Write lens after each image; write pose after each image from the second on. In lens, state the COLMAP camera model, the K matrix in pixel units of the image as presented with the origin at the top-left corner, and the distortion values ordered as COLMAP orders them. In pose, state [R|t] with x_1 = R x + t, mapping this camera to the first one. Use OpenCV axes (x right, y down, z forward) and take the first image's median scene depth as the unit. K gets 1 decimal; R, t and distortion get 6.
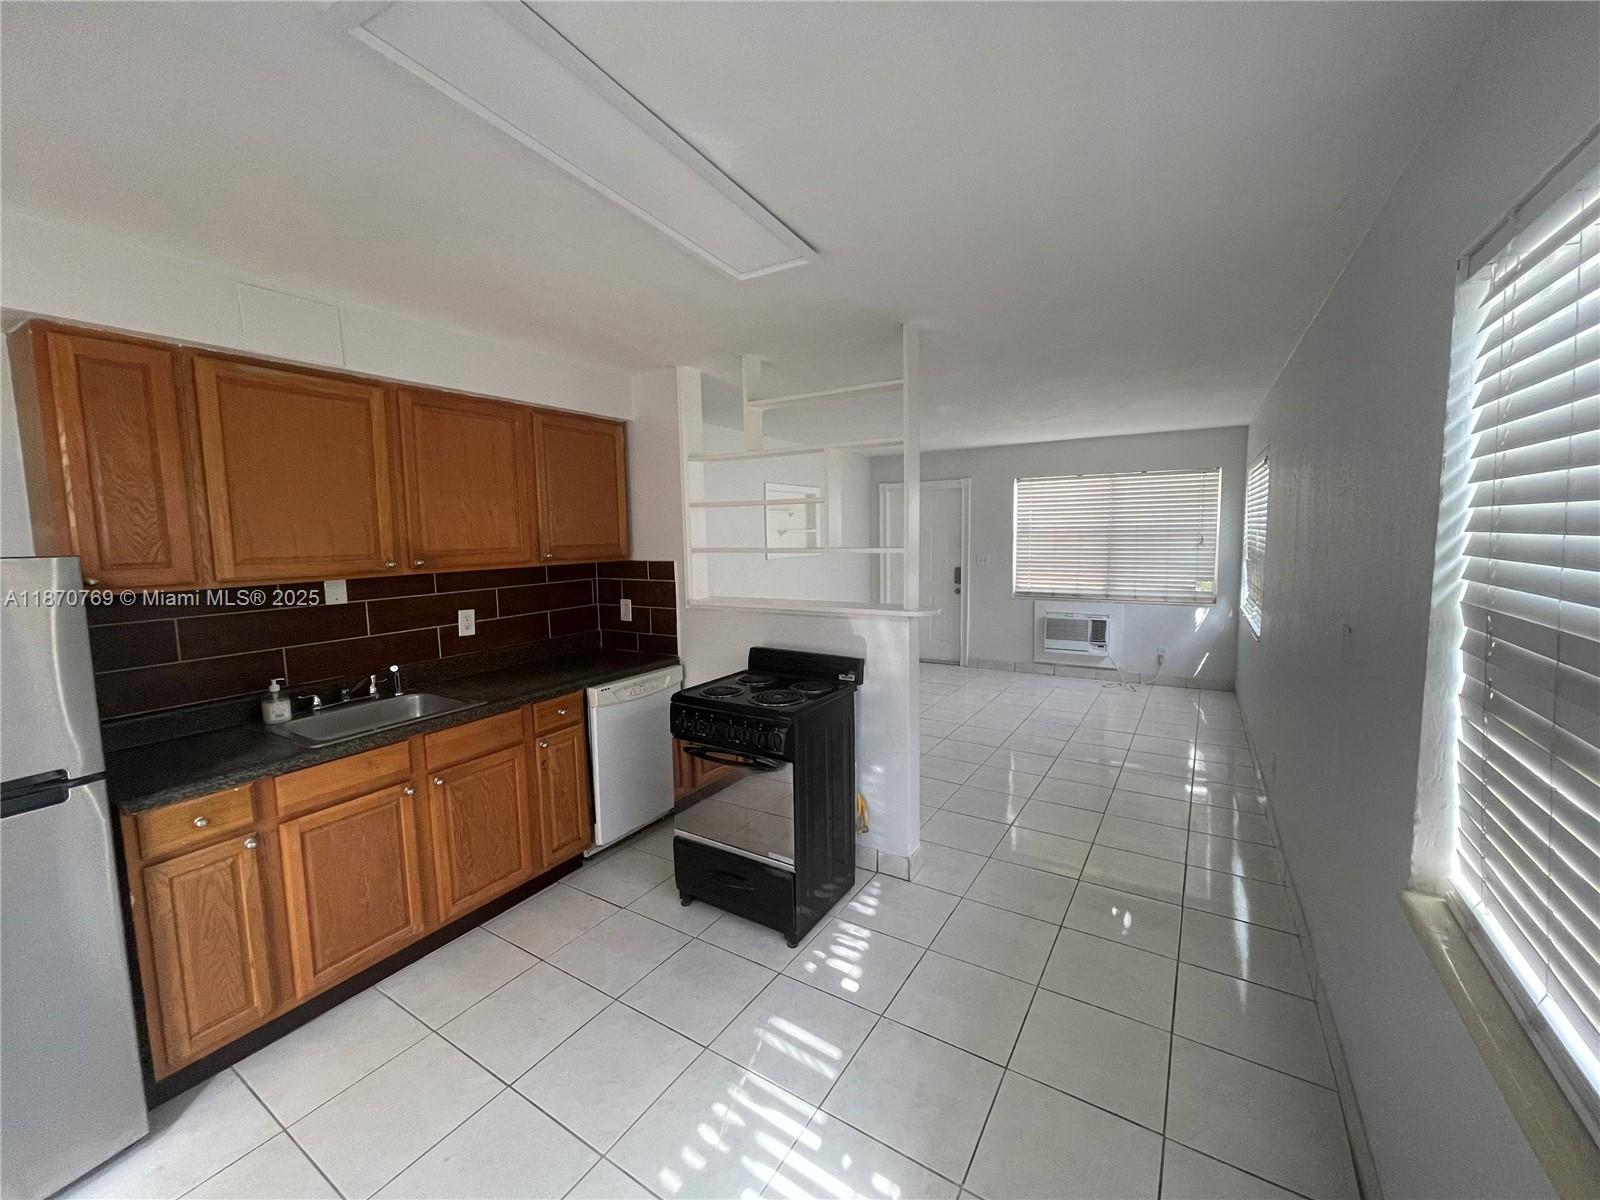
lens RADIAL K [[644.1, 0, 798.4], [0, 644.1, 595.3], [0, 0, 1]] dist [-0.000314, -0.001164]
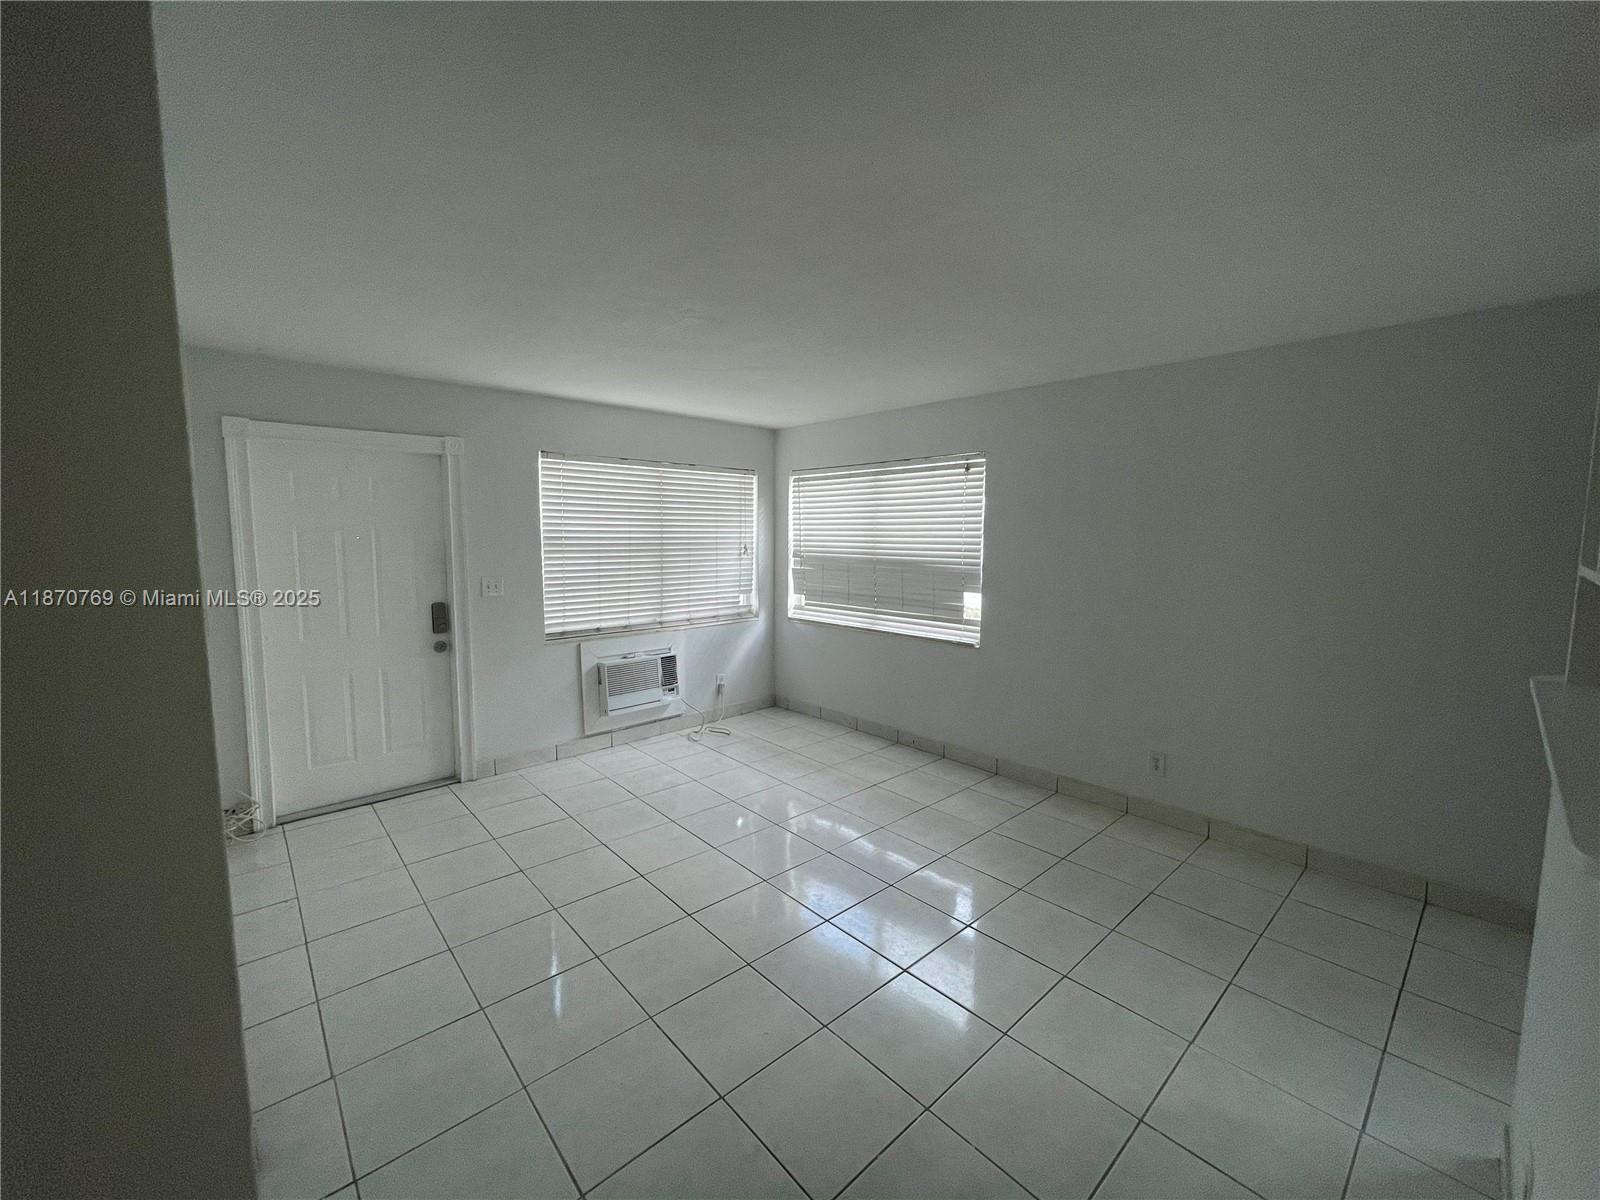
lens RADIAL K [[644.1, 0, 795.6], [0, 644.1, 588.8], [0, 0, 1]] dist [-0.000314, -0.001164]
pose [[0.267163, -0.063130, 0.961581, -0.275260], [0.090164, 0.995112, 0.040281, -0.074313], [-0.959424, 0.075939, 0.271549, 0.858532]]
